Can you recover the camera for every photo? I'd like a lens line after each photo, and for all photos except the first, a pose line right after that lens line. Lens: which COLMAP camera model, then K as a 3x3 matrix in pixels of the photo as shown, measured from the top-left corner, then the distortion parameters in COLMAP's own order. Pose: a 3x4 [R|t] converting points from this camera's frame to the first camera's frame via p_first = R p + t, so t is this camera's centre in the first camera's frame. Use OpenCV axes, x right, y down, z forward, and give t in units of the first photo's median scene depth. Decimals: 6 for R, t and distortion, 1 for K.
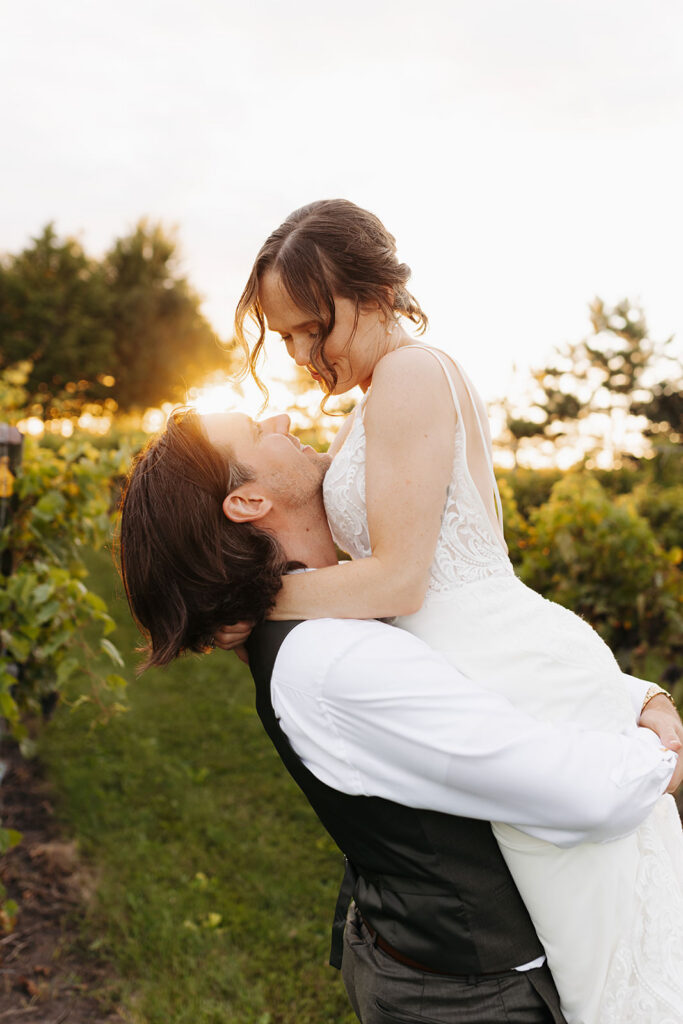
lens RADIAL K [[1060.0, 0, 341.1], [0, 1060.0, 494.8], [0, 0, 1]] dist [0.015072, 0.001495]
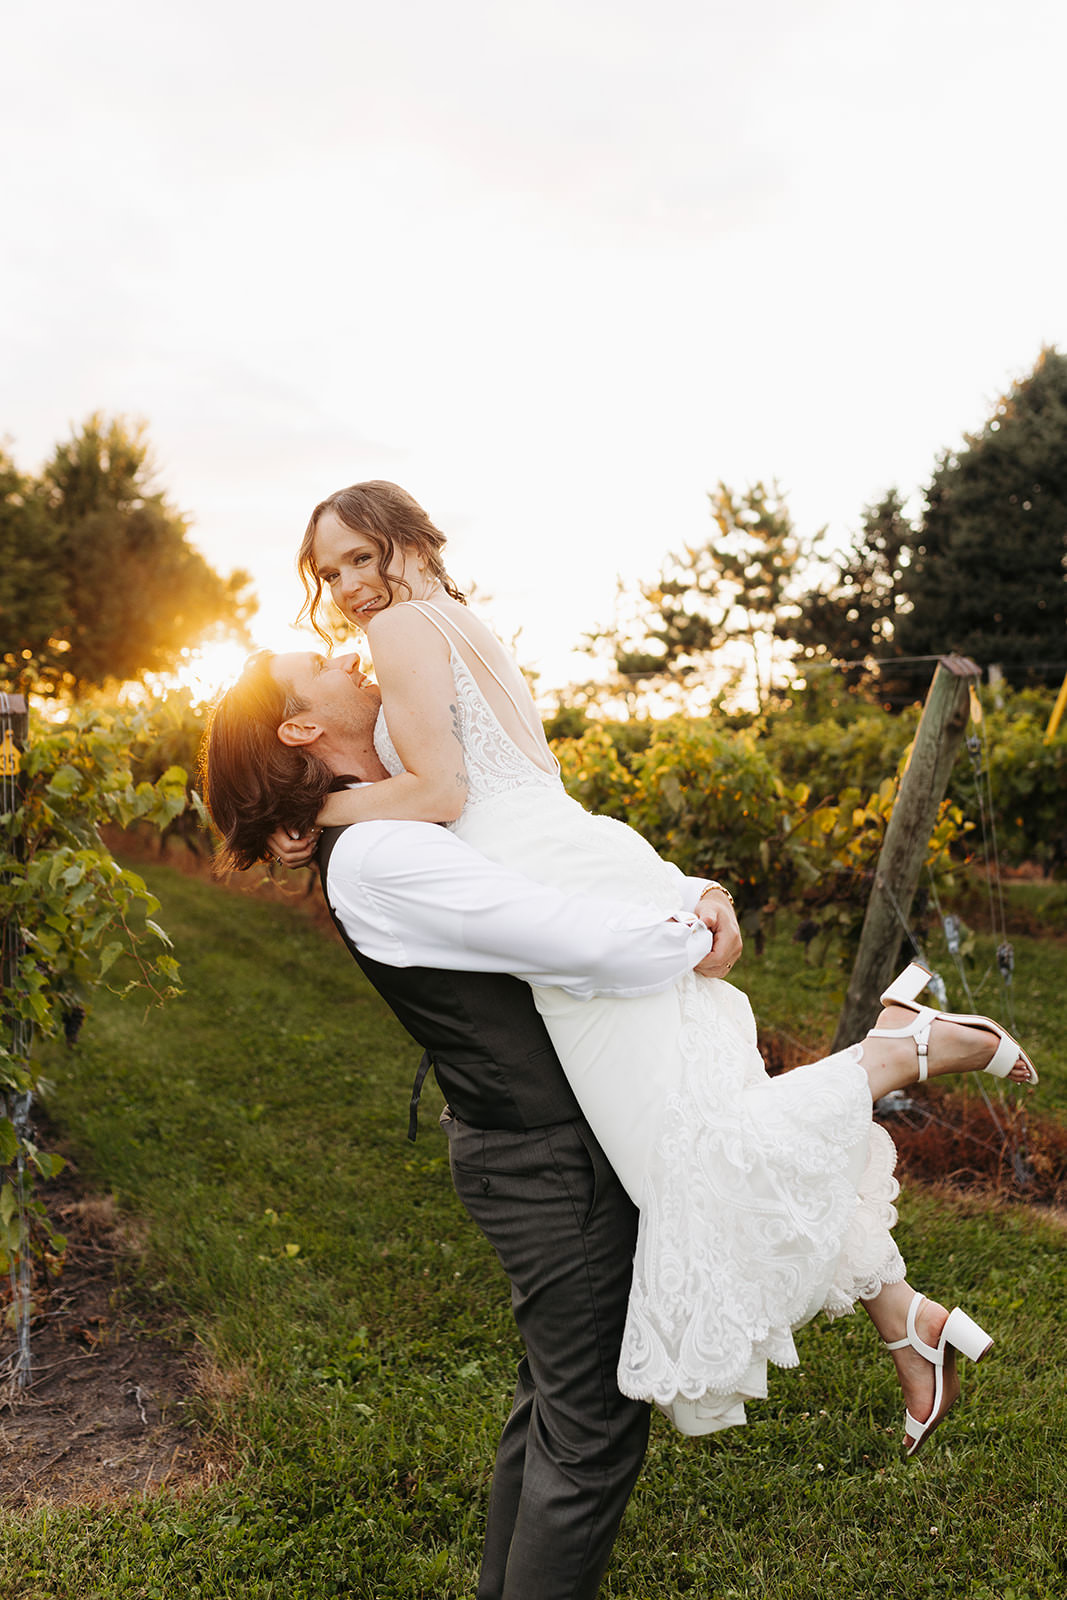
lens RADIAL K [[1536.2, 0, 538.3], [0, 1536.2, 765.7], [0, 0, 1]] dist [0.008220, 0.006733]
pose [[0.992724, -0.082040, 0.088135, 0.000625], [0.083017, 0.996520, -0.007478, 0.026513], [-0.087215, 0.014740, 0.996080, -0.199133]]
